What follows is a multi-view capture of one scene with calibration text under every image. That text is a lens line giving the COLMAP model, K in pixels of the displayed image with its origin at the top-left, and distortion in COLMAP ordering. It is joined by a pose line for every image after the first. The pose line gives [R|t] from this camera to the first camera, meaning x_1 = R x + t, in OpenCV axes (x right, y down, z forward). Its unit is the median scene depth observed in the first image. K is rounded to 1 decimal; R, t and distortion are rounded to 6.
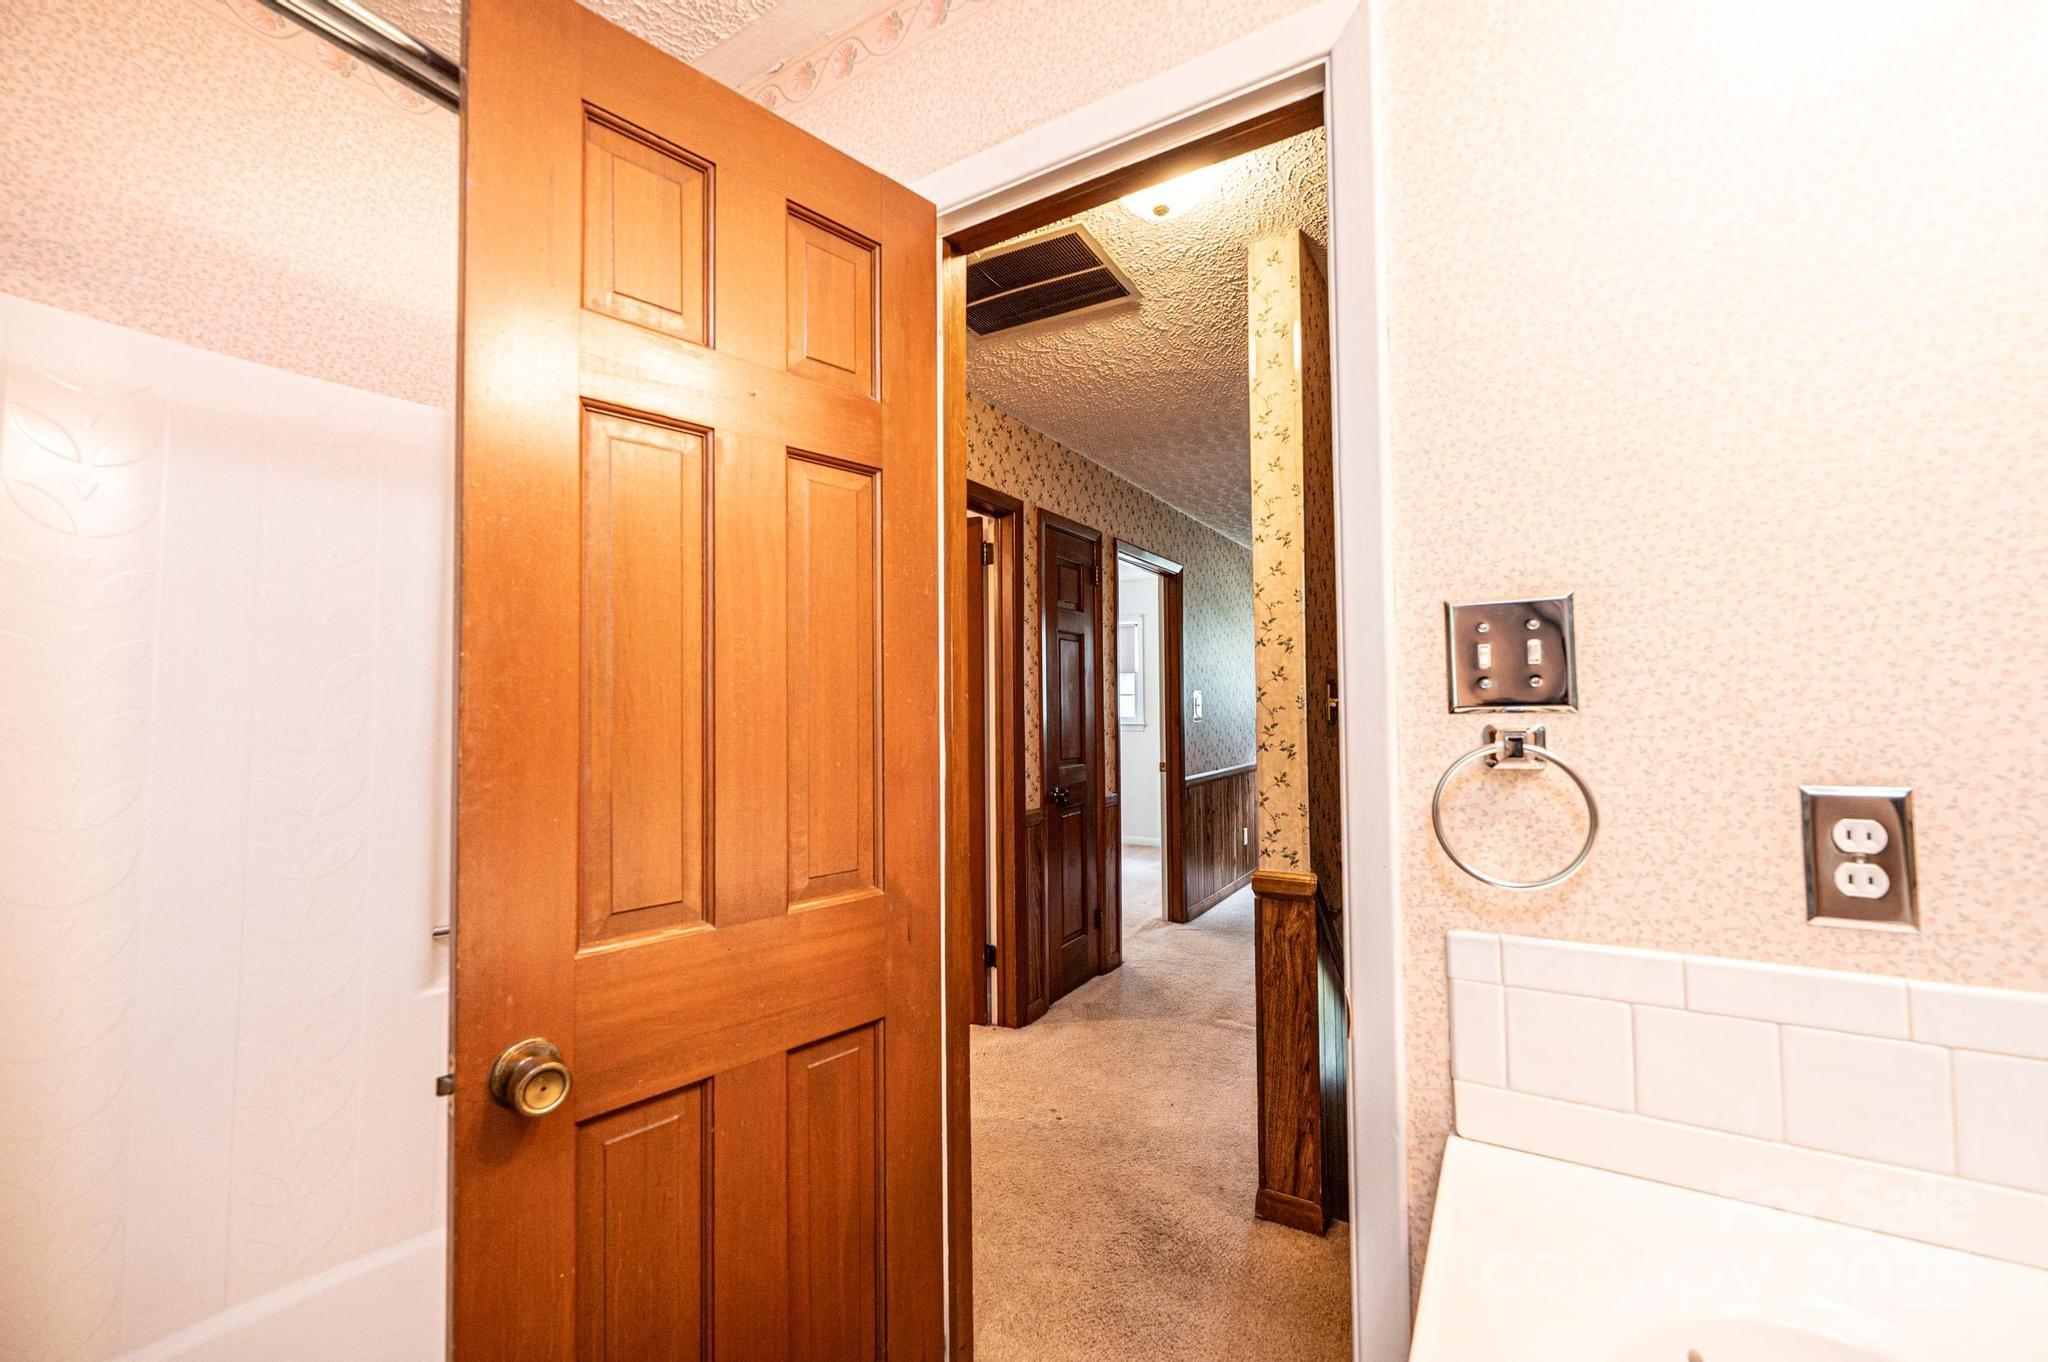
lens RADIAL K [[810.7, 0, 1015.5], [0, 810.7, 683.0], [0, 0, 1]] dist [-0.003192, -0.000303]
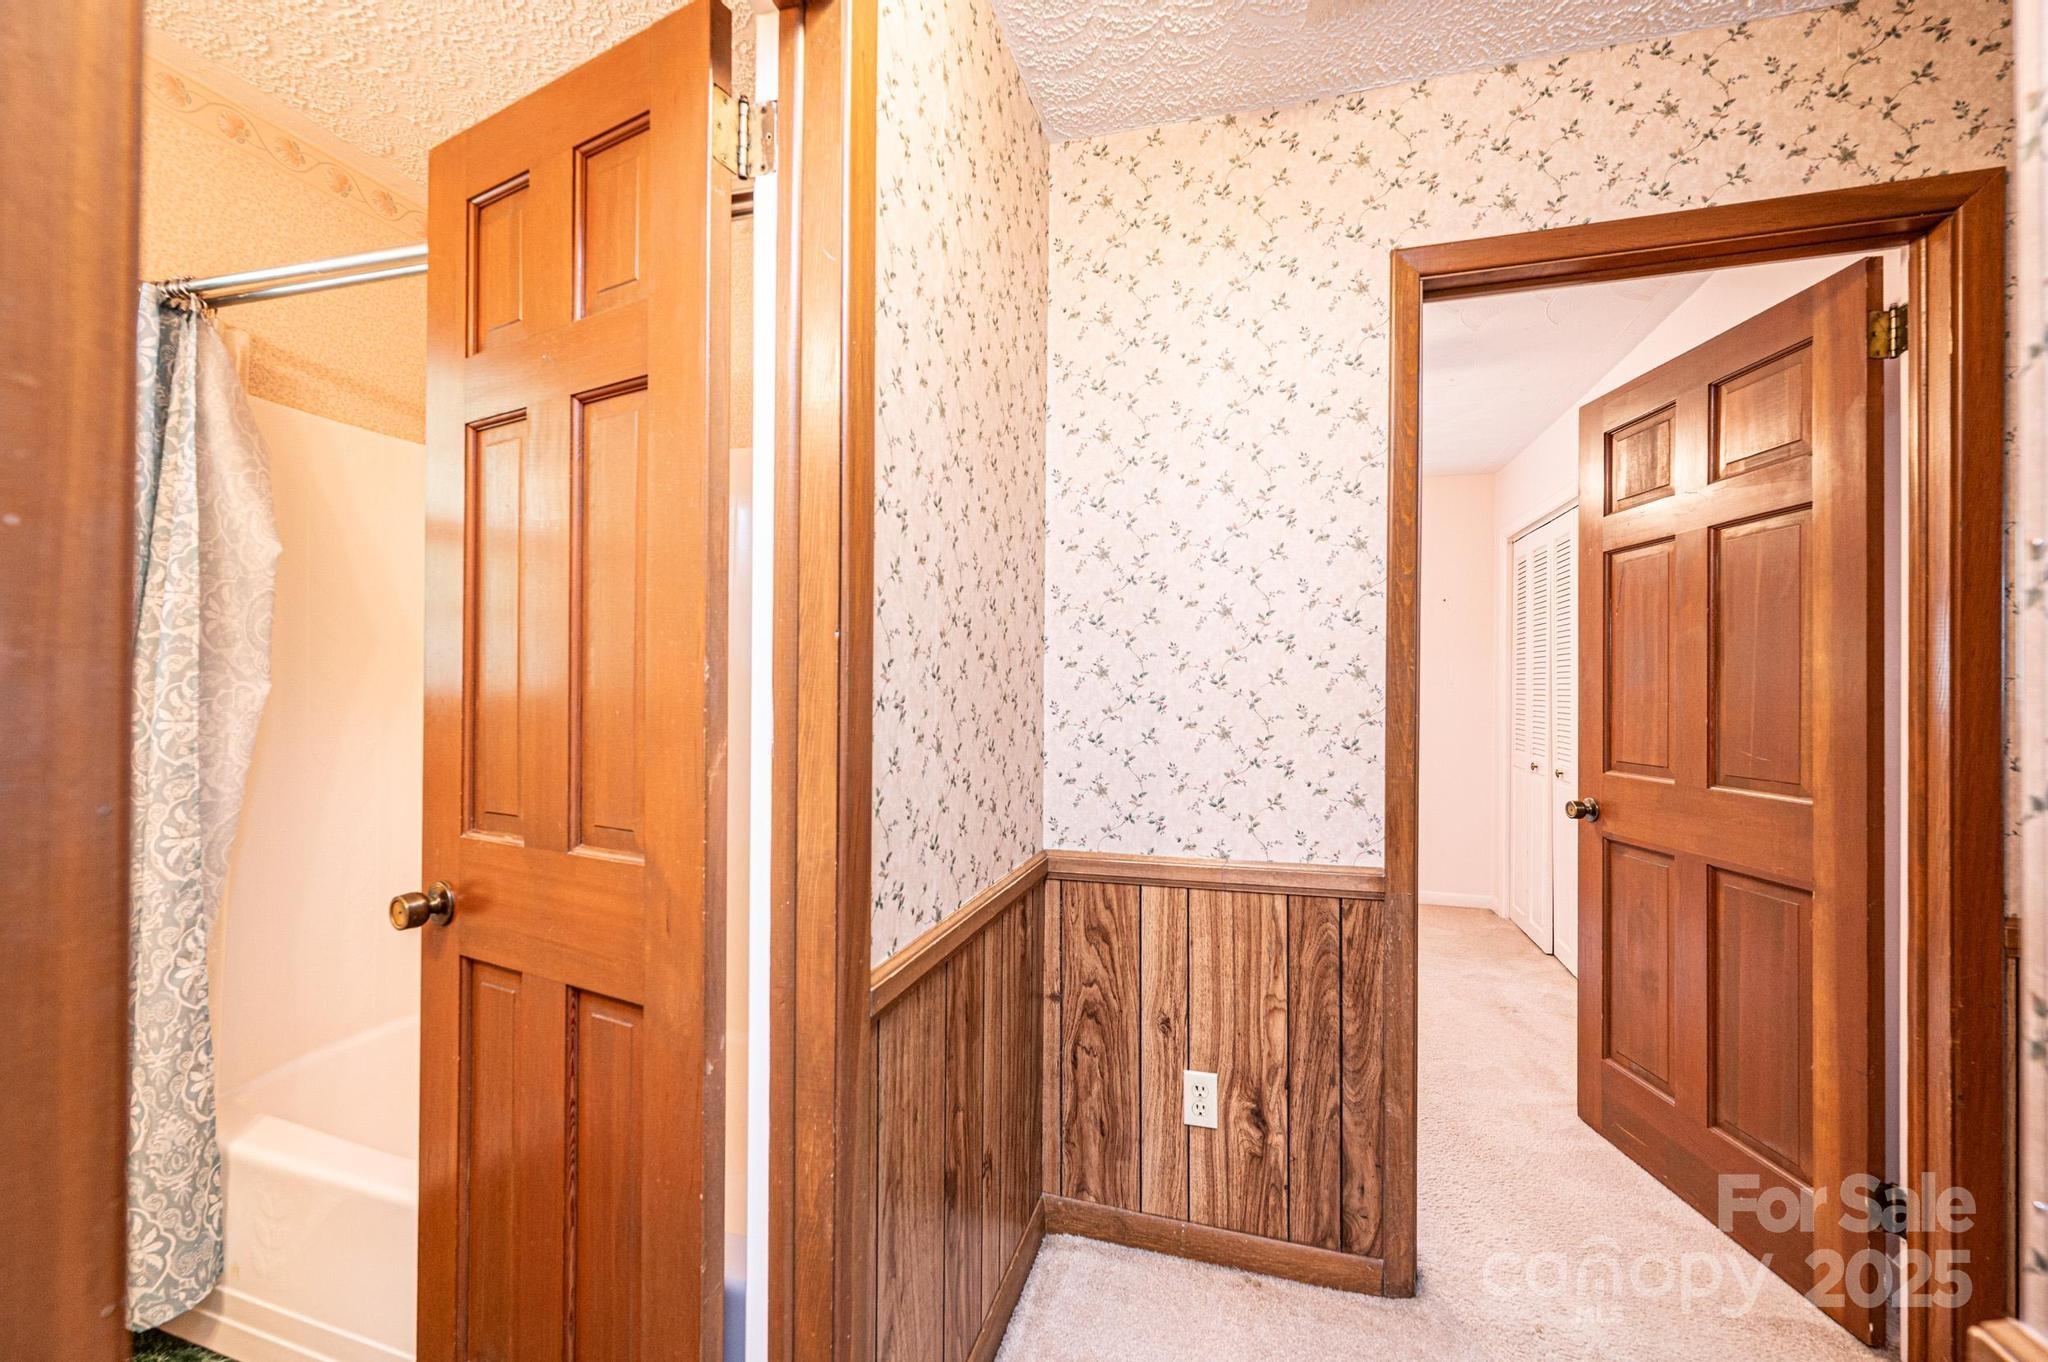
lens RADIAL K [[810.7, 0, 1015.5], [0, 810.7, 683.0], [0, 0, 1]] dist [-0.003192, -0.000303]
pose [[0.265365, -0.002278, -0.964145, 0.273763], [0.025595, 0.999661, 0.004683, 0.024322], [0.963808, -0.025920, 0.265334, 0.404154]]
